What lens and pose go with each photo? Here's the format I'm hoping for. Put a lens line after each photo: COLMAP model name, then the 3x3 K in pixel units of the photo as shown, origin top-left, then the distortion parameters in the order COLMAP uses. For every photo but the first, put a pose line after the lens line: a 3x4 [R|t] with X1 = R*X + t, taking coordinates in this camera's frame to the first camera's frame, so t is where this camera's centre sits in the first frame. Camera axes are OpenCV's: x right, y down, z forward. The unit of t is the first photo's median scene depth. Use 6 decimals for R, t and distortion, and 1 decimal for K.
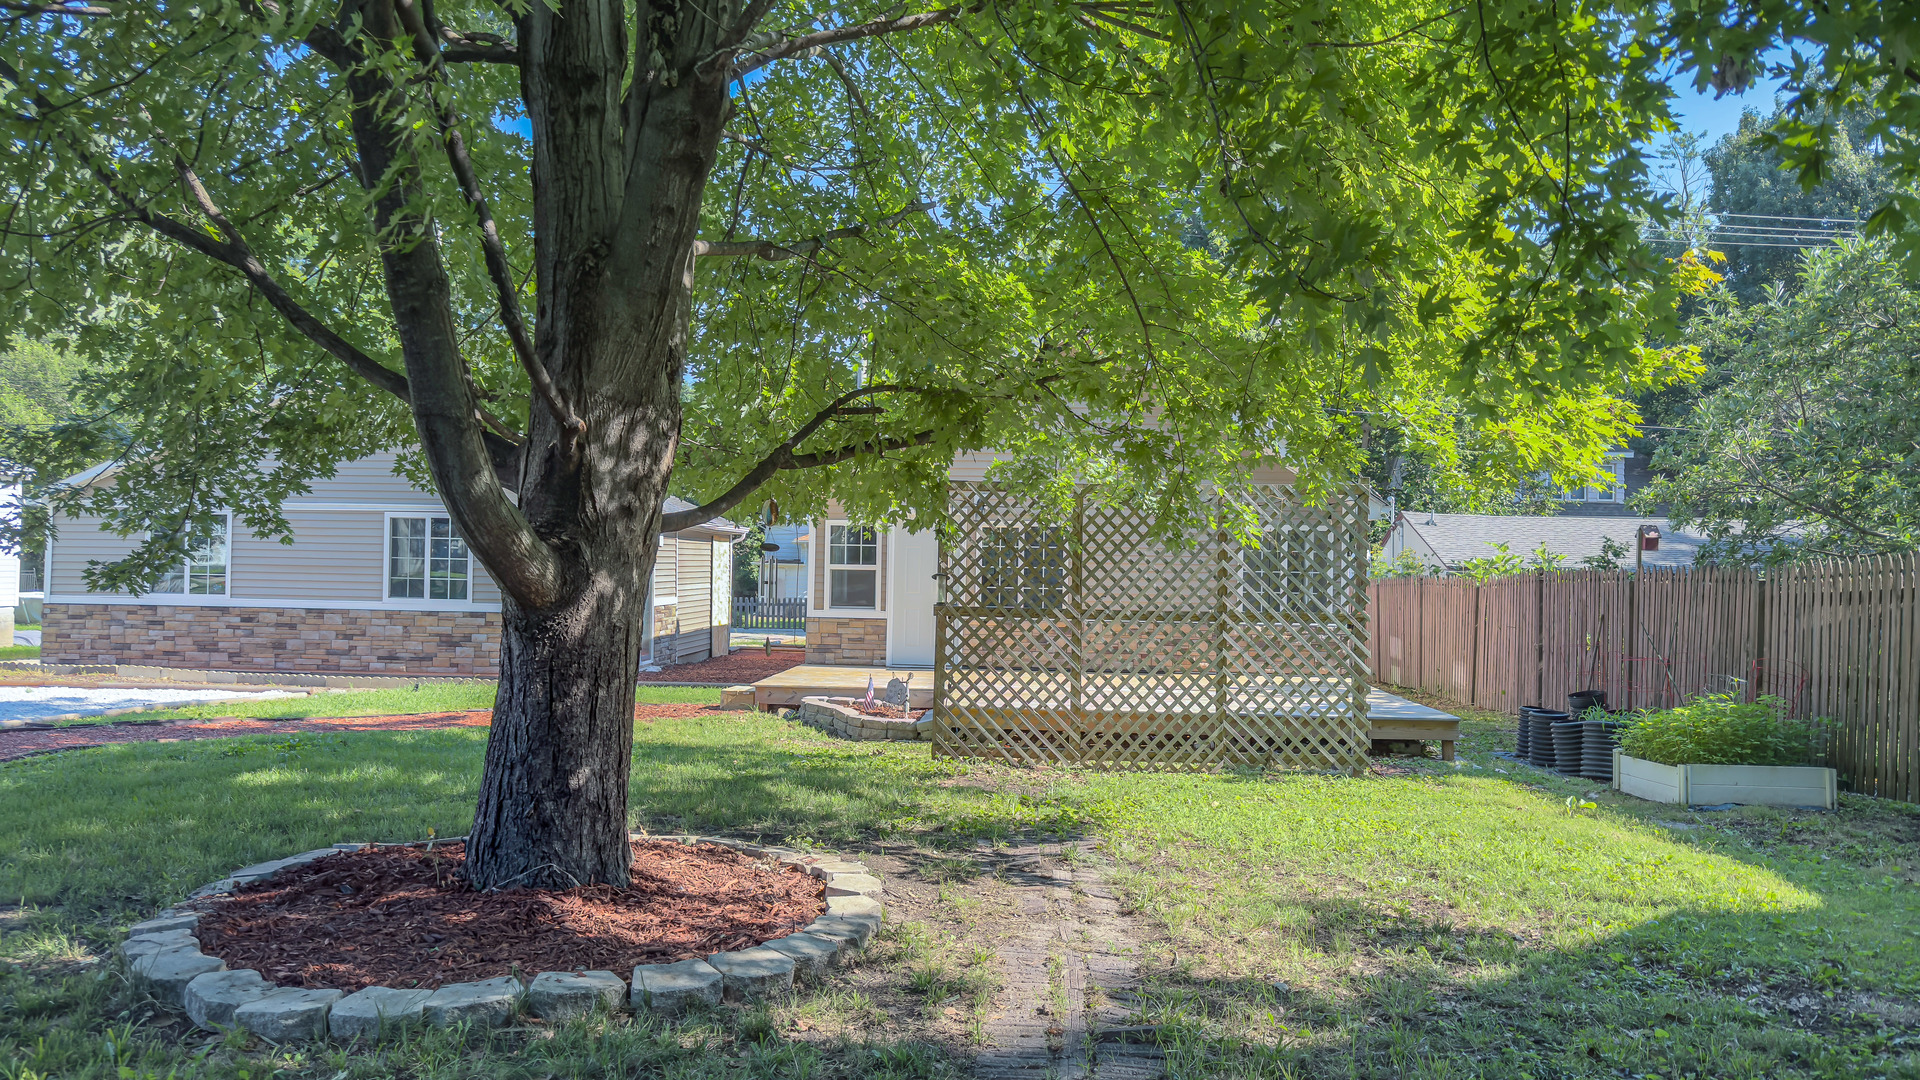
lens RADIAL K [[1350.6, 0, 960.0], [0, 1350.6, 540.0], [0, 0, 1]] dist [-0.008813, -0.004354]
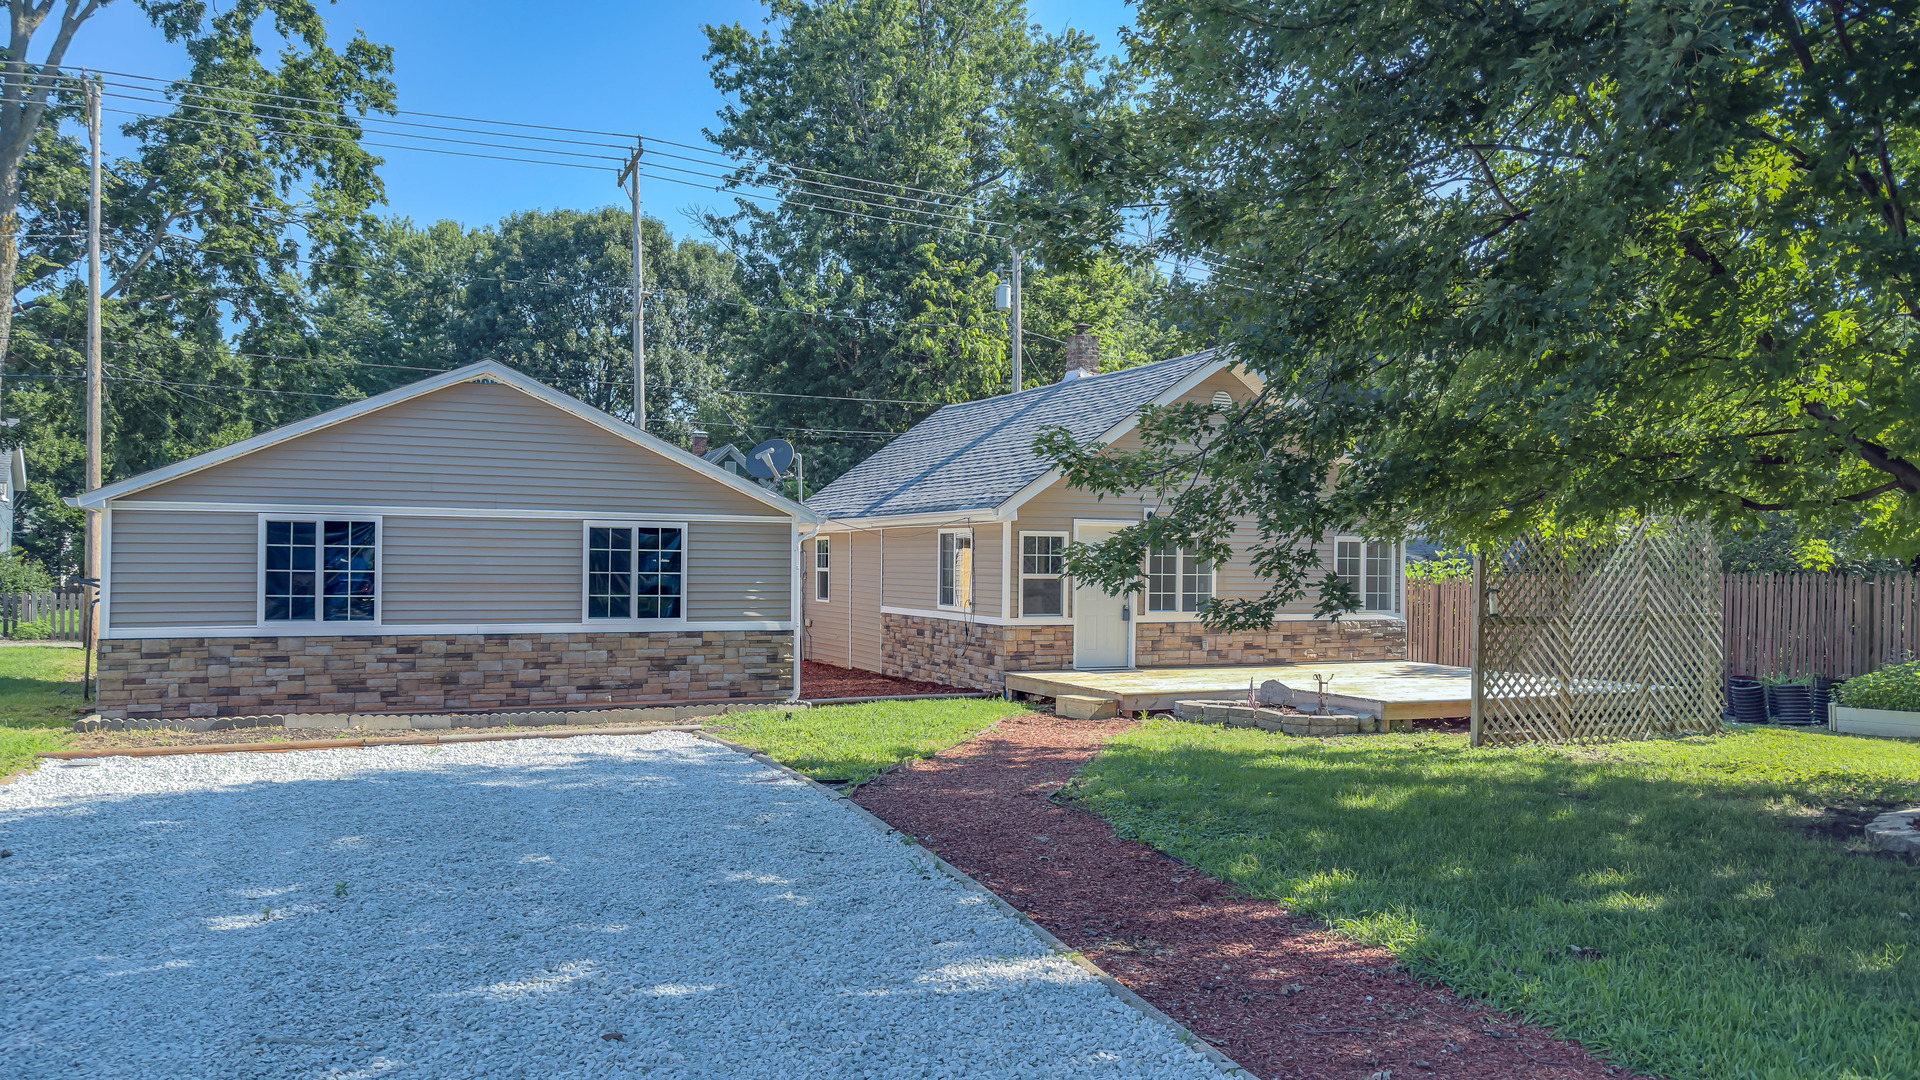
lens RADIAL K [[1372.8, 0, 967.6], [0, 1372.8, 574.7], [0, 0, 1]] dist [-0.017275, -0.002332]
pose [[0.875671, -0.013384, 0.482723, -0.638409], [-0.004654, 0.999336, 0.036149, -0.018582], [-0.482886, -0.033901, 0.875027, 0.110586]]
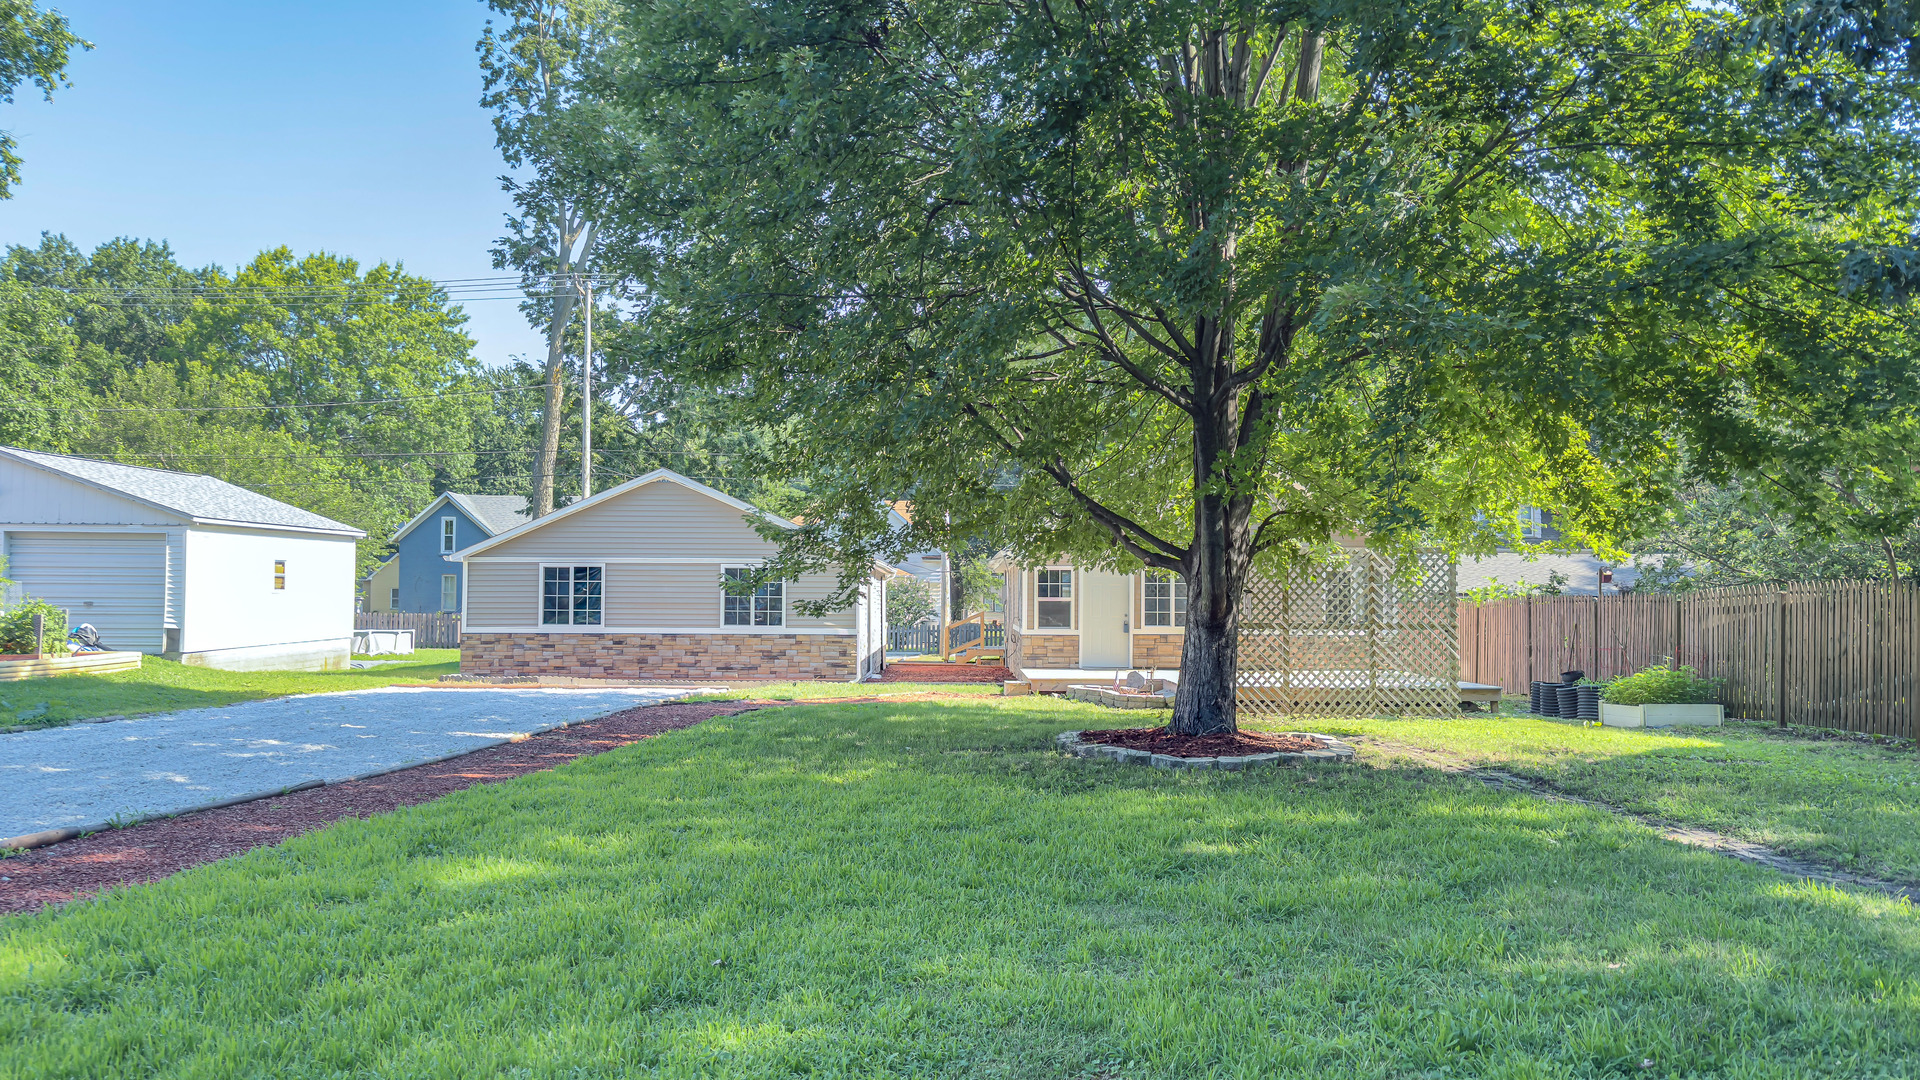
lens RADIAL K [[1350.6, 0, 960.0], [0, 1350.6, 540.0], [0, 0, 1]] dist [-0.008813, -0.004354]
pose [[0.997089, -0.009128, 0.075703, -0.286505], [0.010690, 0.999738, -0.020256, -0.014430], [-0.075498, 0.021006, 0.996925, -0.413320]]
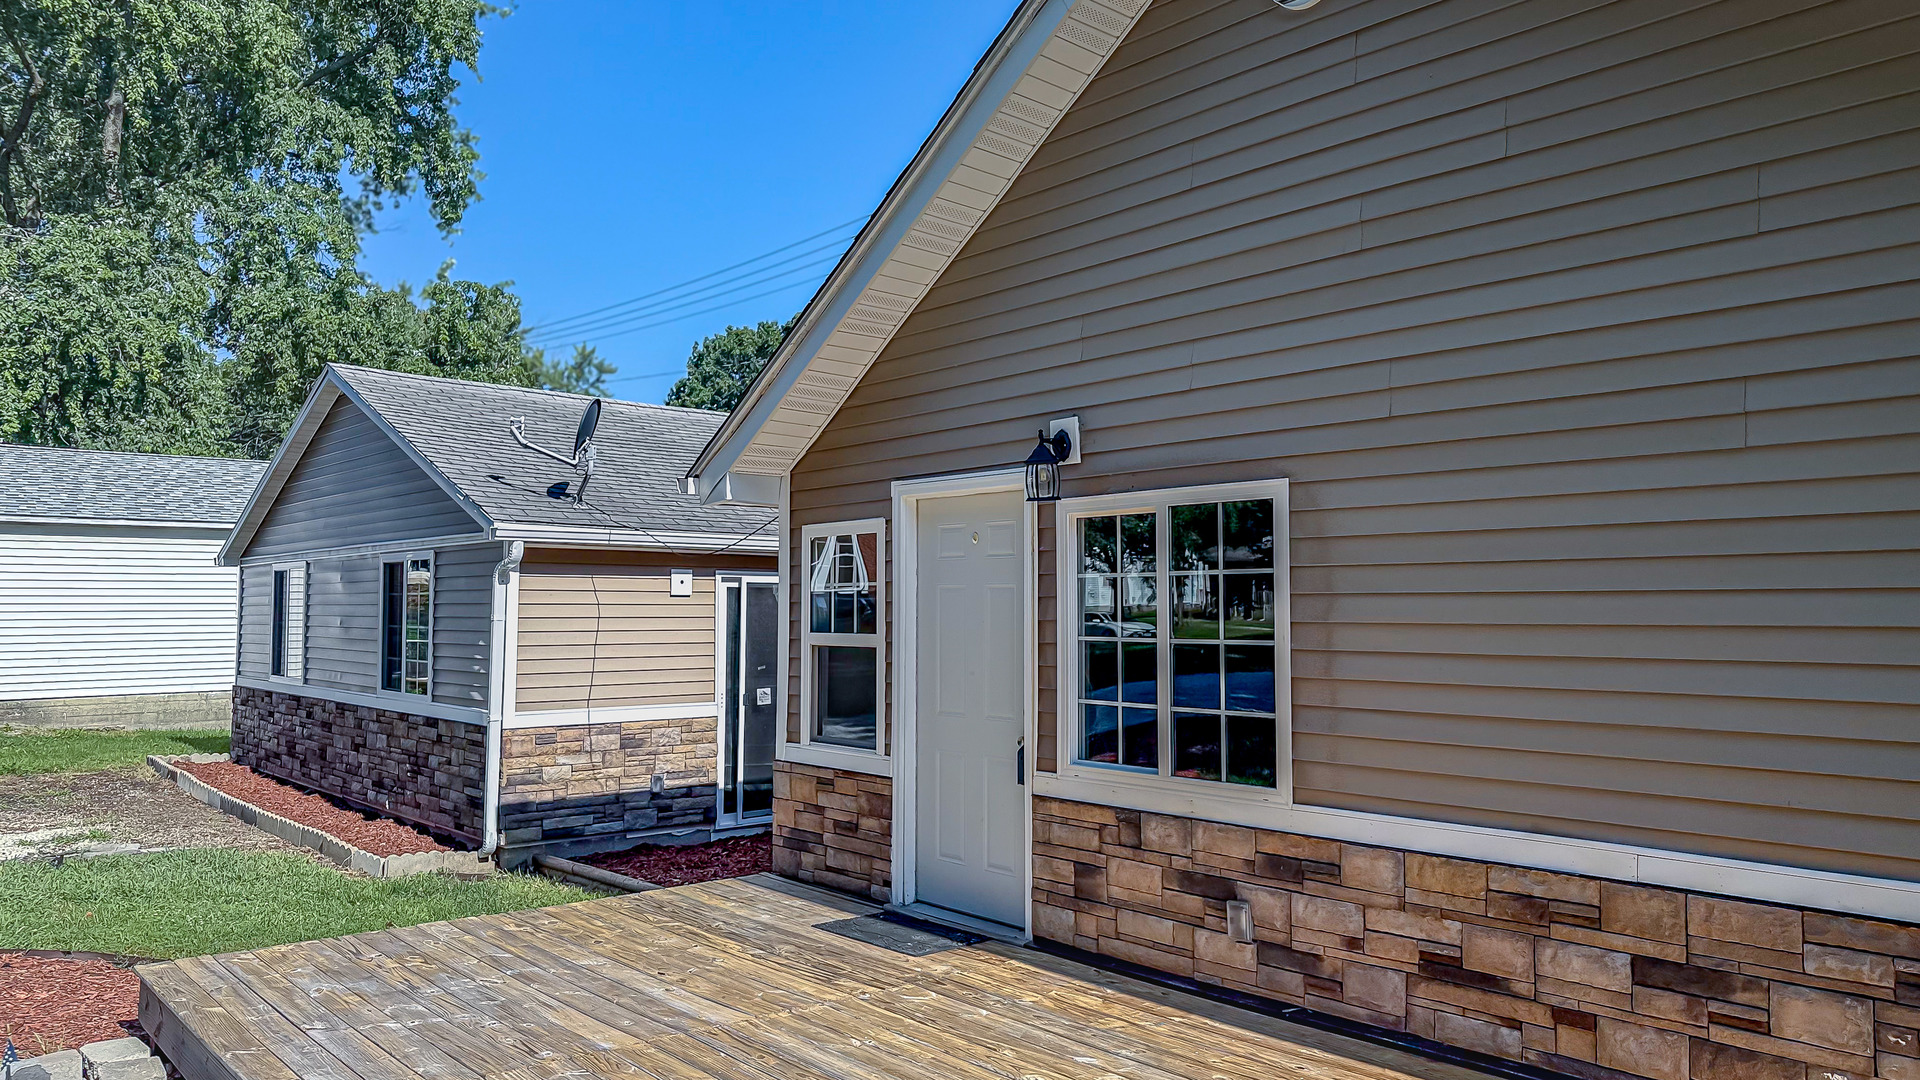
lens RADIAL K [[1350.6, 0, 960.0], [0, 1350.6, 540.0], [0, 0, 1]] dist [-0.008813, -0.004354]
pose [[0.693717, -0.057239, -0.717970, 0.231203], [0.017378, 0.997877, -0.062763, 0.016398], [0.720038, 0.031063, 0.693239, 0.751589]]
